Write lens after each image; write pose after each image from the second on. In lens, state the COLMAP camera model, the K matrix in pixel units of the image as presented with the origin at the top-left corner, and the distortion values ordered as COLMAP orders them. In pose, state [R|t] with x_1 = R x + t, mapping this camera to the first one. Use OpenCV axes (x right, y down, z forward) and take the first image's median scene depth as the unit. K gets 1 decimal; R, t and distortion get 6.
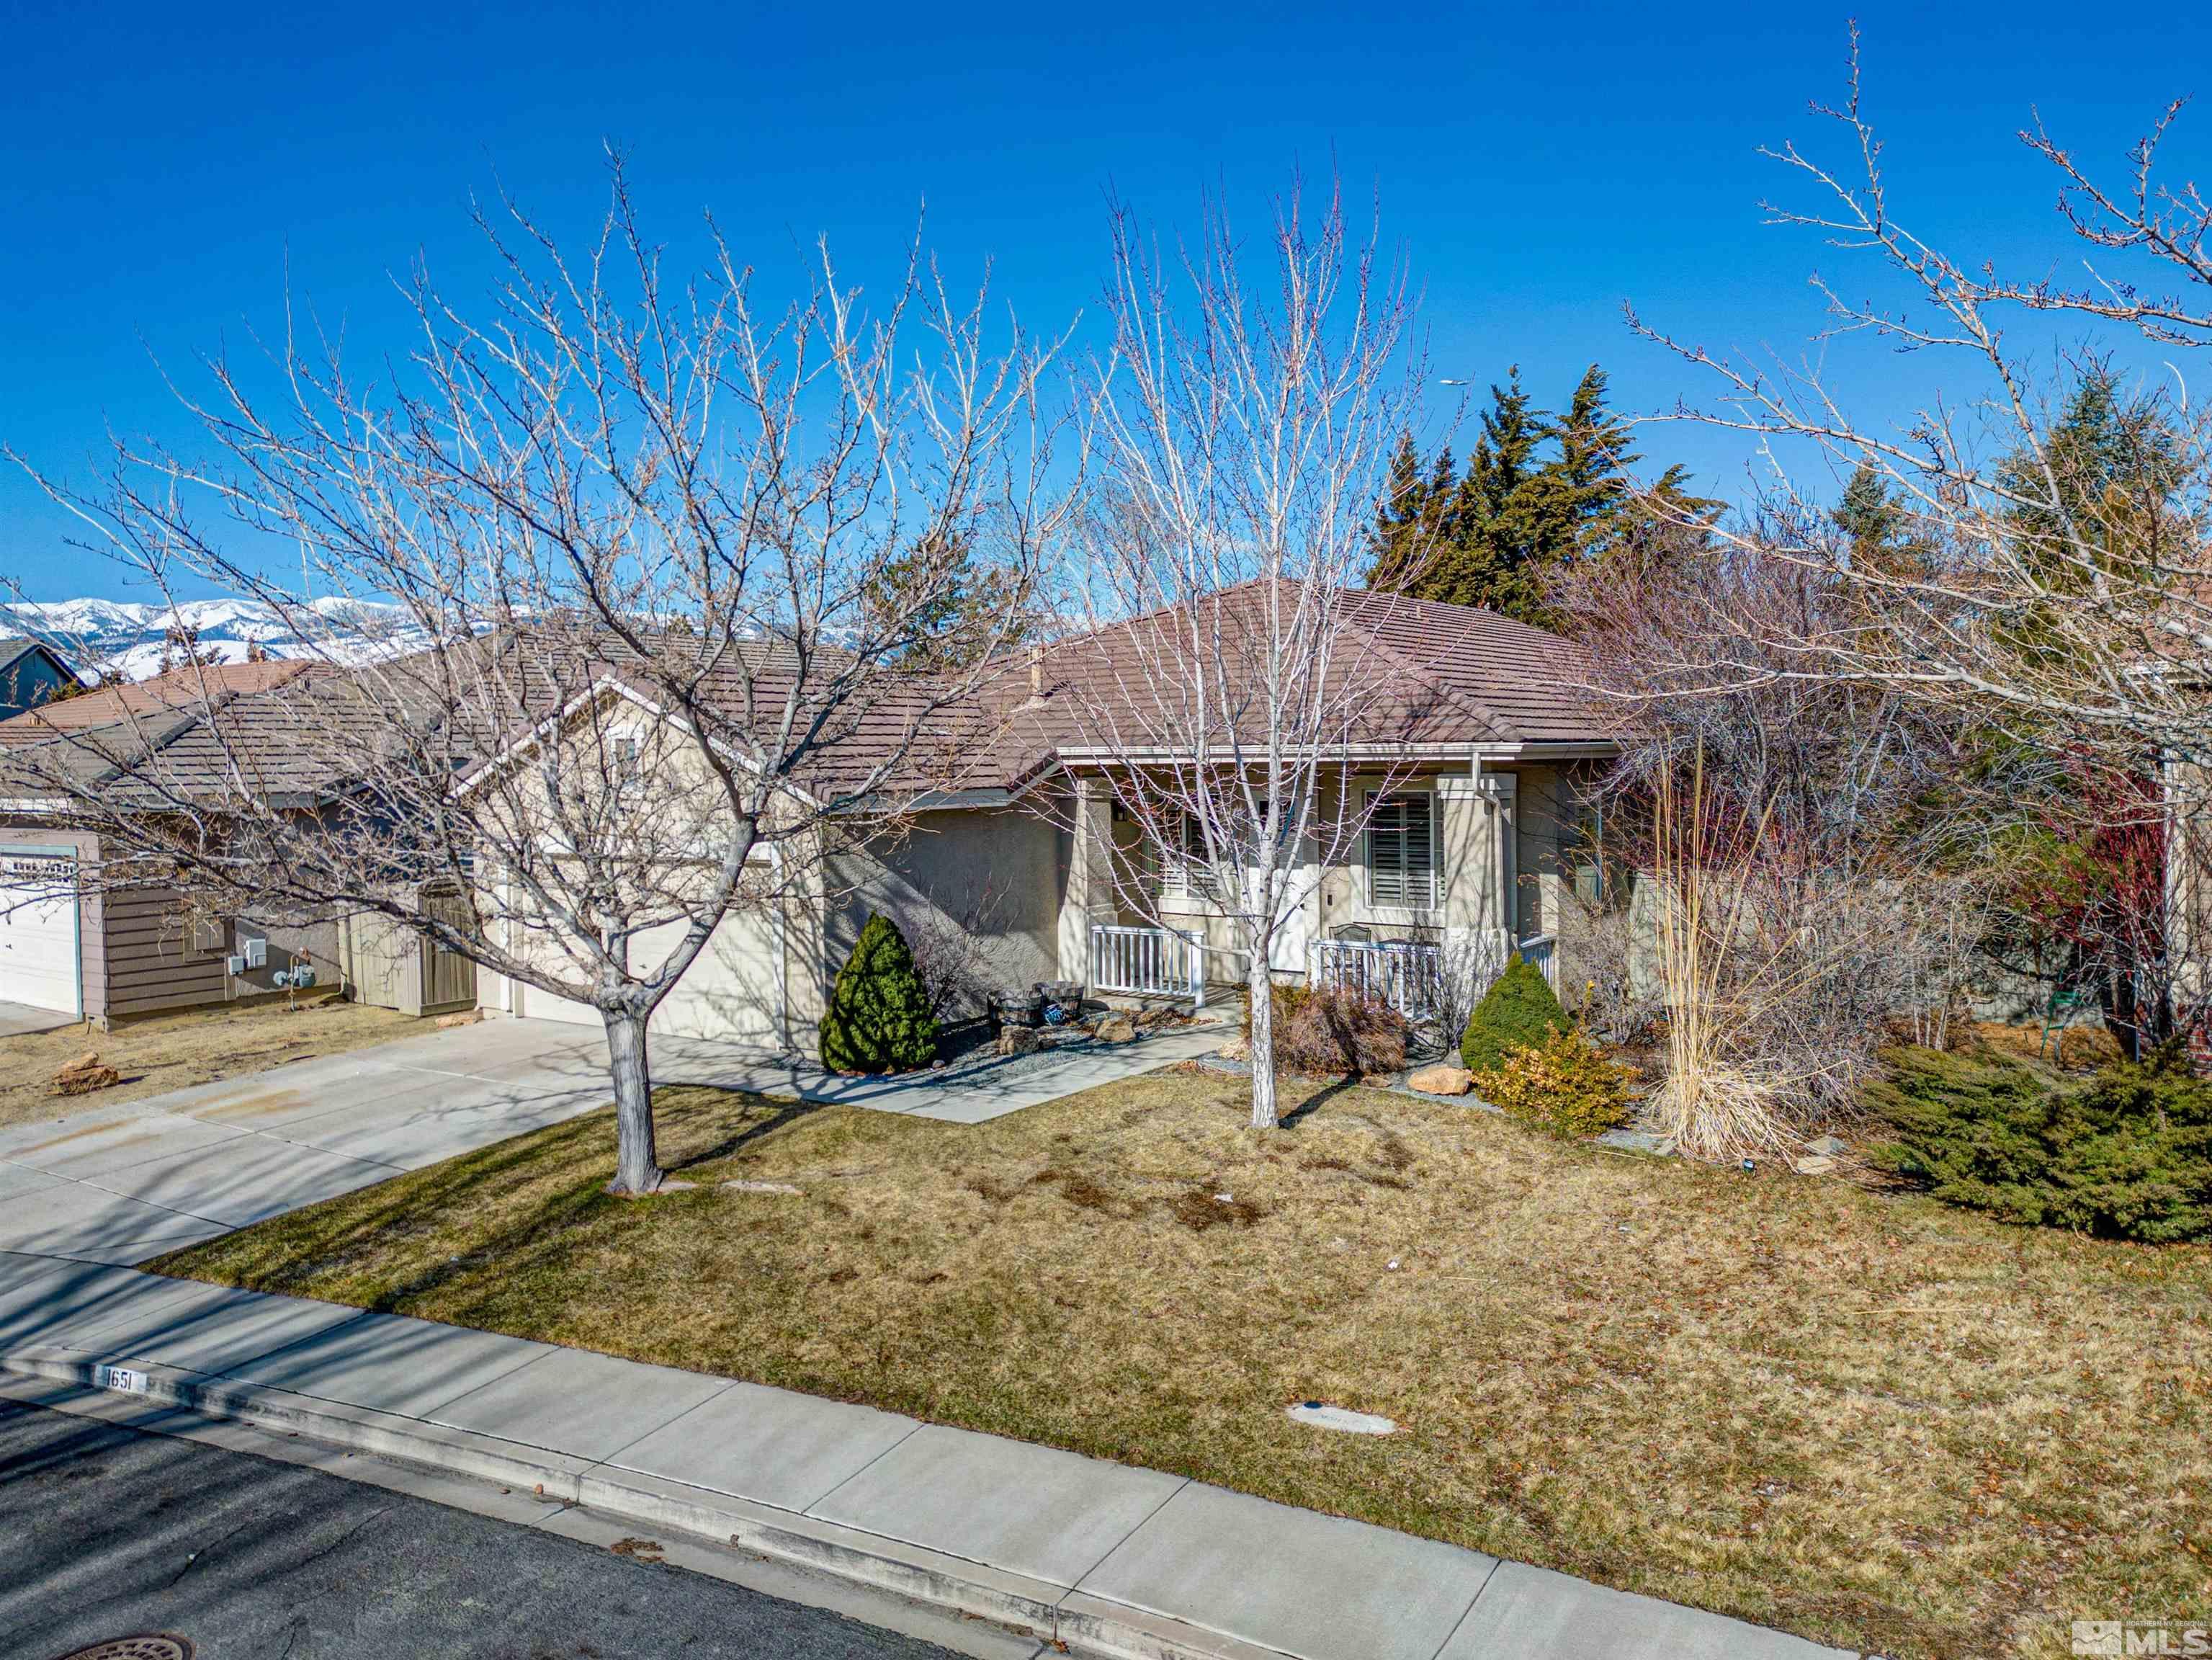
lens RADIAL K [[1563.3, 0, 1111.6], [0, 1563.3, 822.9], [0, 0, 1]] dist [0.071683, -0.058988]
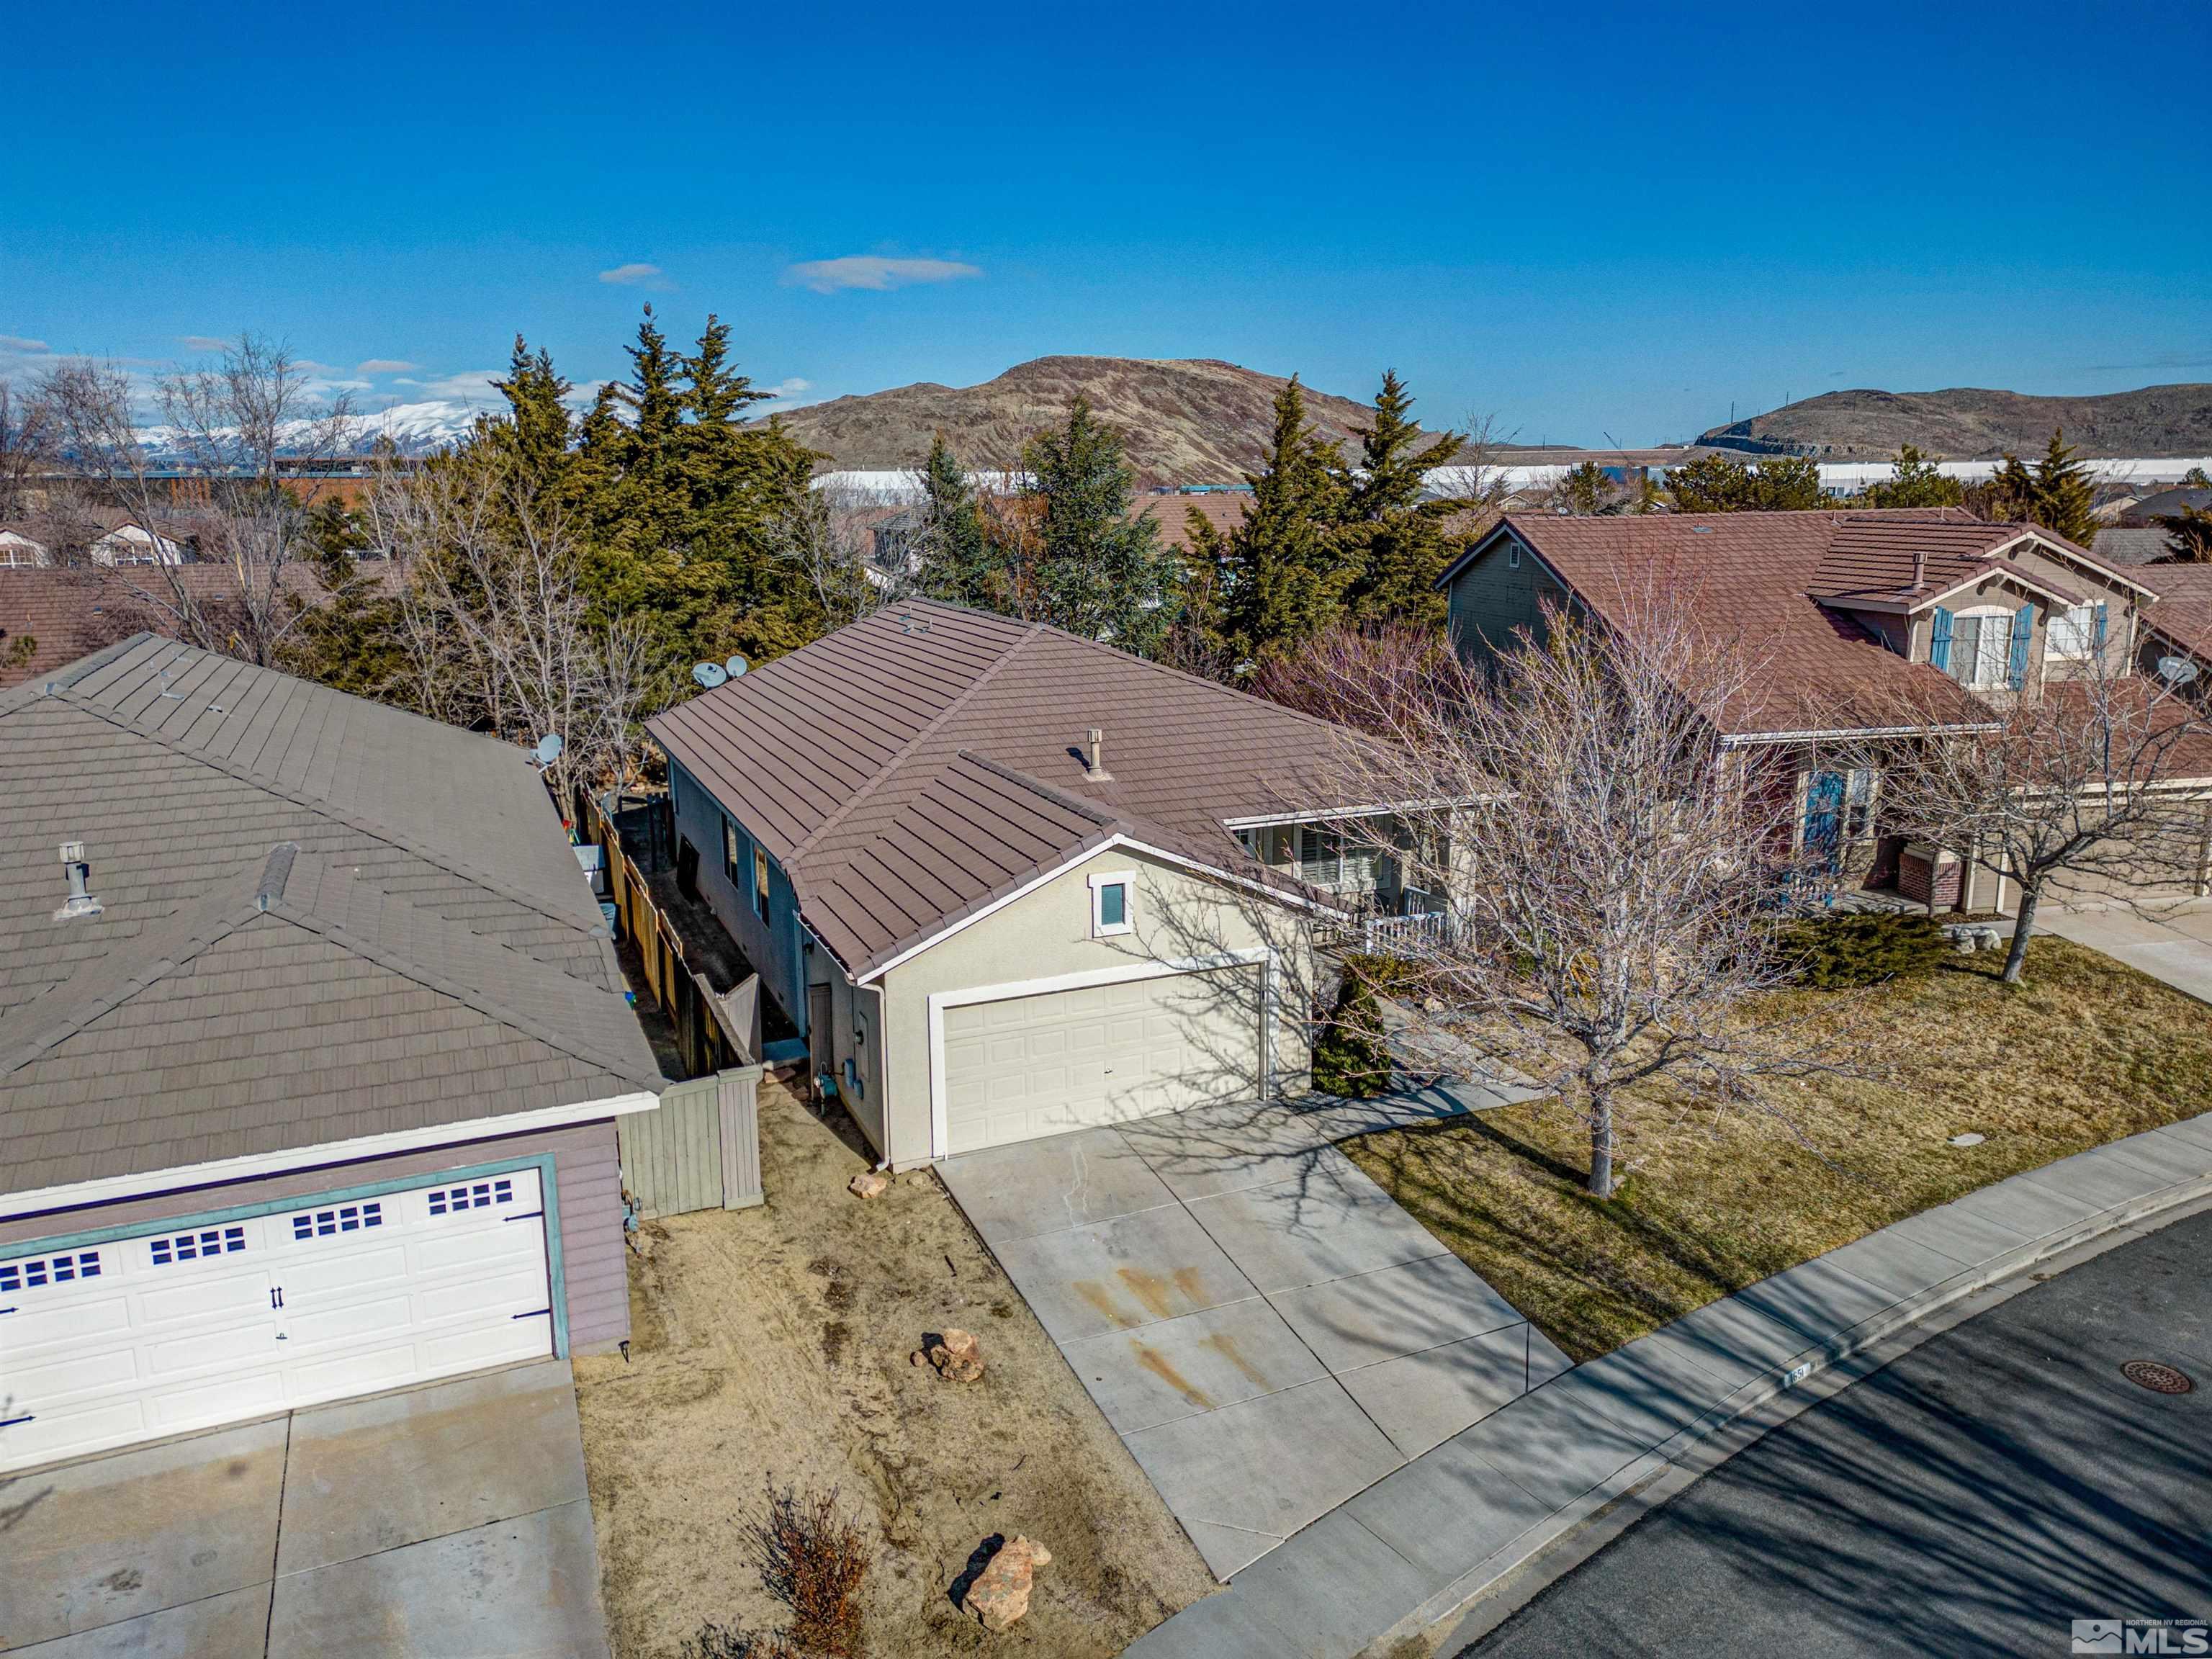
lens RADIAL K [[1563.1, 0, 1111.6], [0, 1563.1, 822.4], [0, 0, 1]] dist [0.071683, -0.058988]
pose [[0.516023, -0.170697, 0.839394, -1.836308], [0.034112, 0.983261, 0.178983, -0.439961], [-0.855895, -0.063725, 0.513208, 0.630242]]
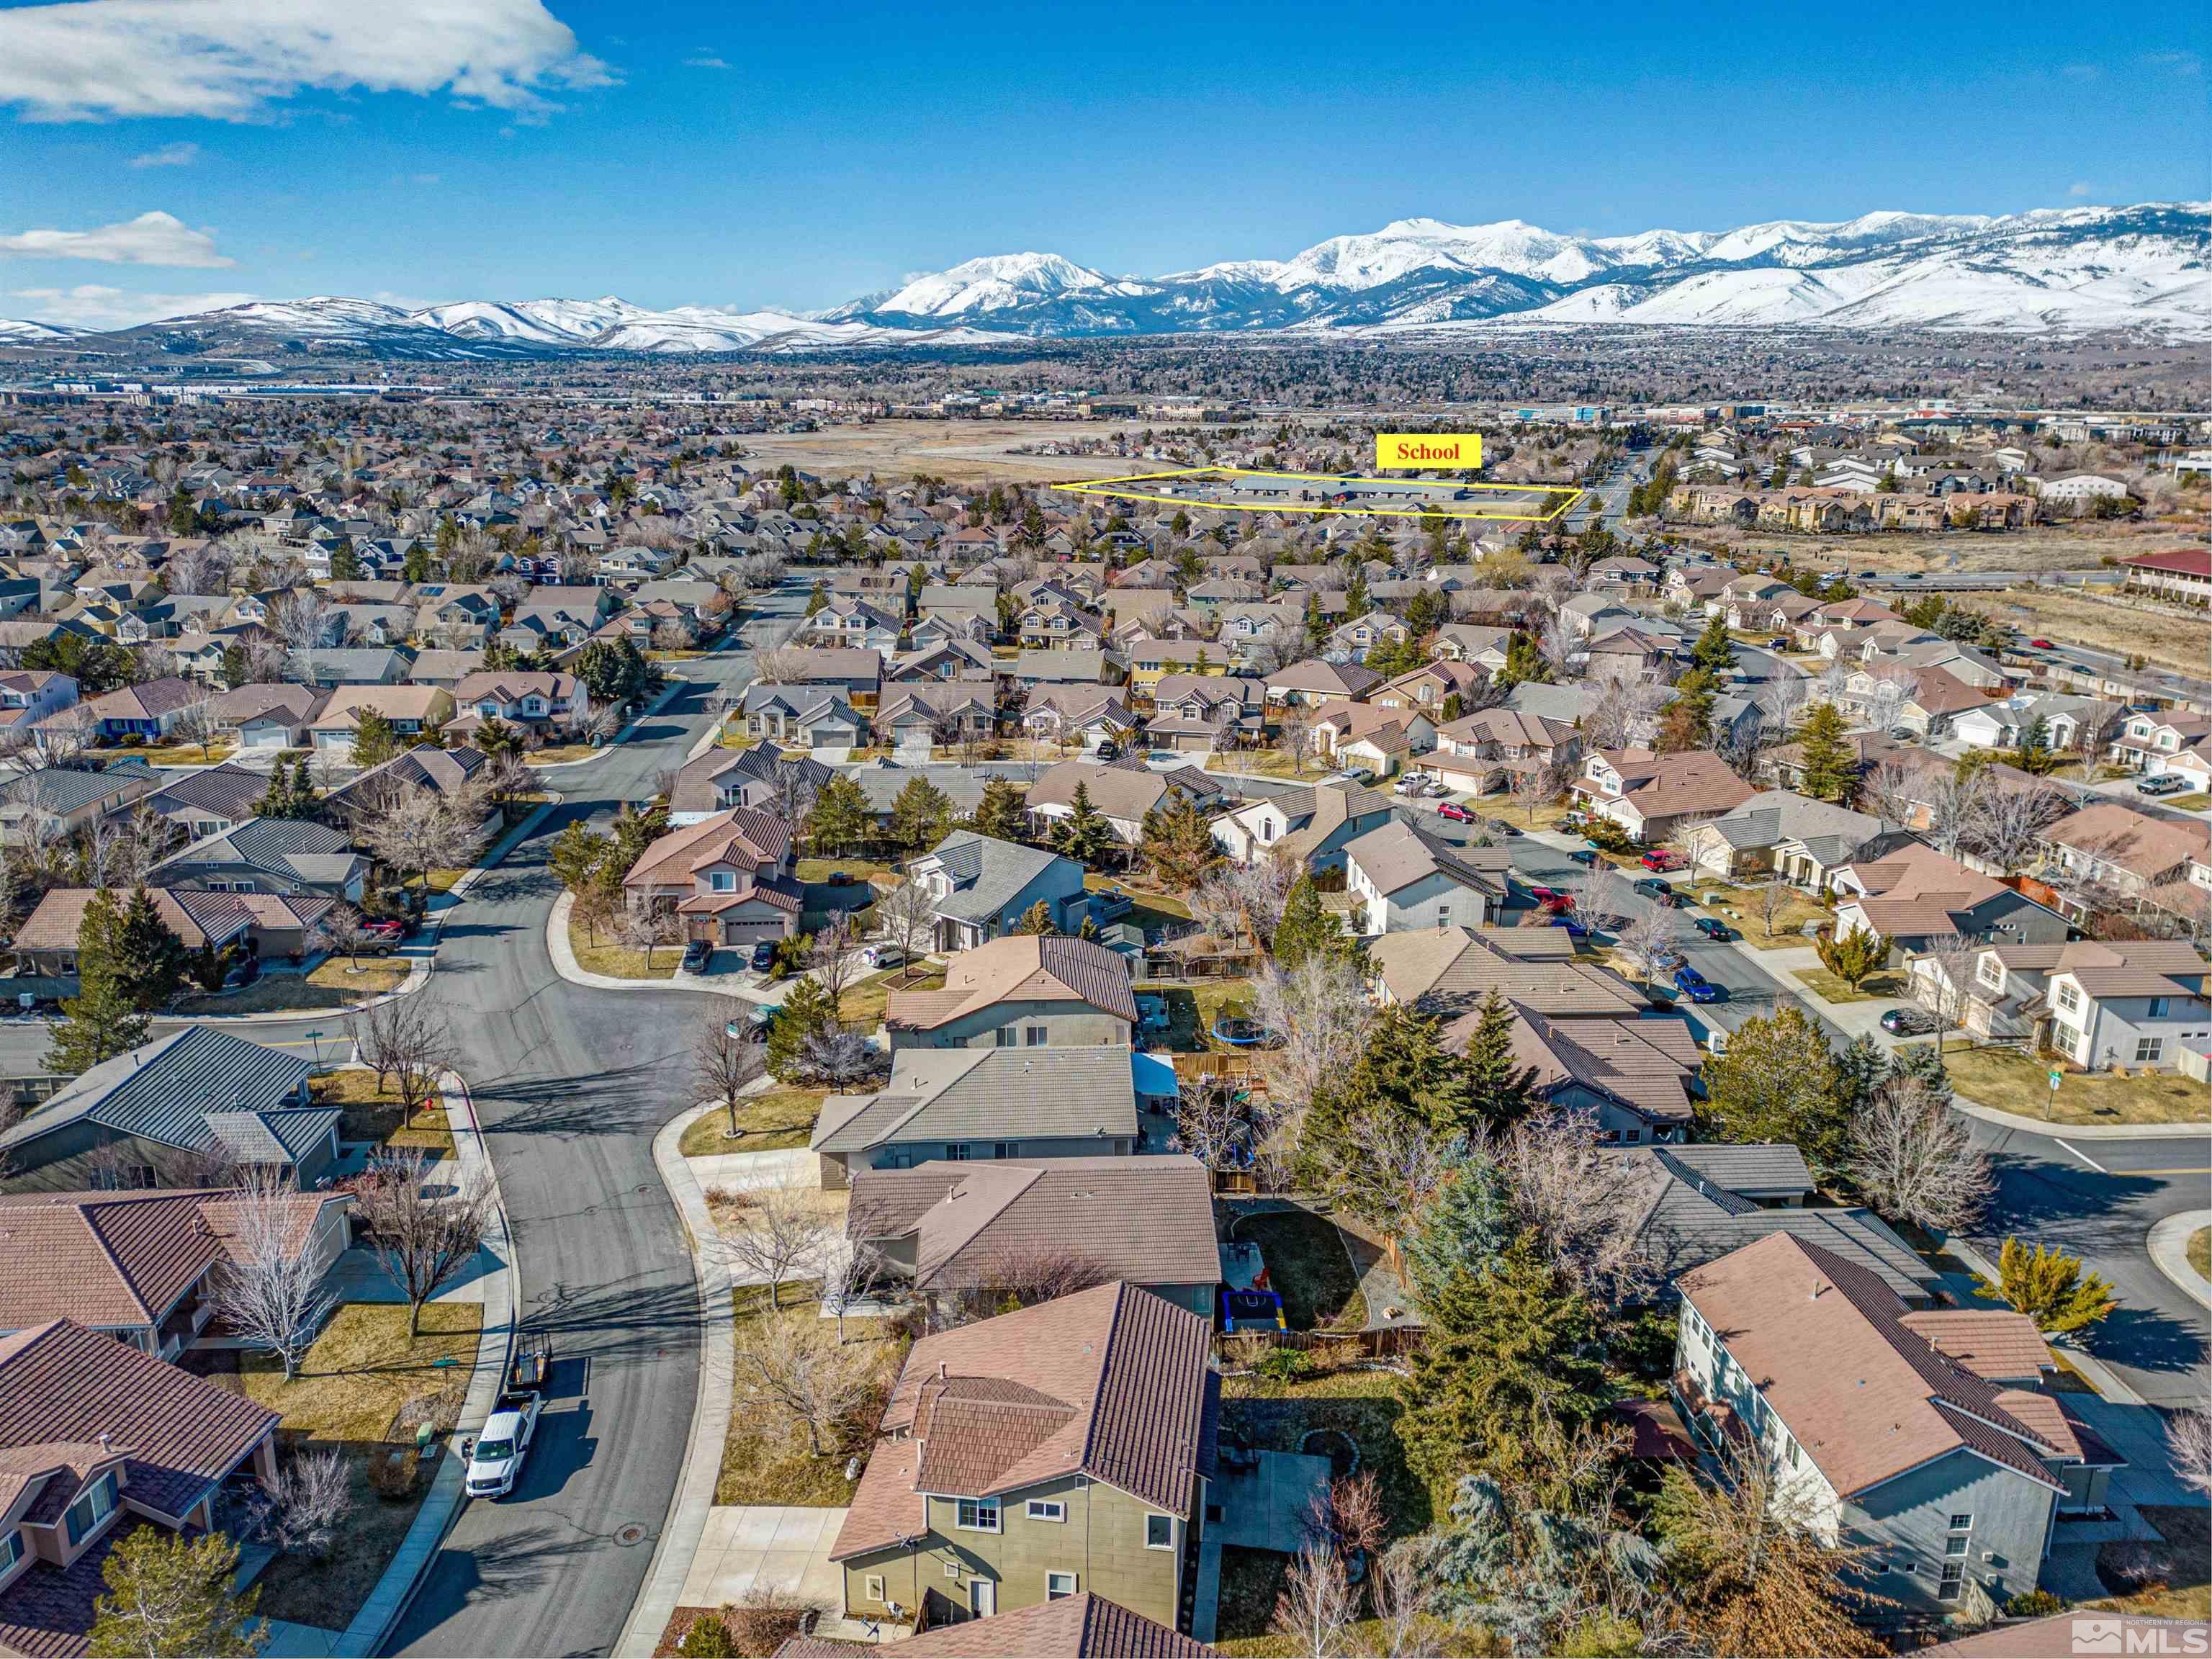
lens RADIAL K [[1563.1, 0, 1111.6], [0, 1563.1, 822.4], [0, 0, 1]] dist [0.071683, -0.058988]
pose [[0.626656, 0.231326, -0.744171, 5.039388], [-0.046275, 0.964288, 0.260781, -3.512705], [0.777921, -0.128983, 0.614981, -1.694614]]
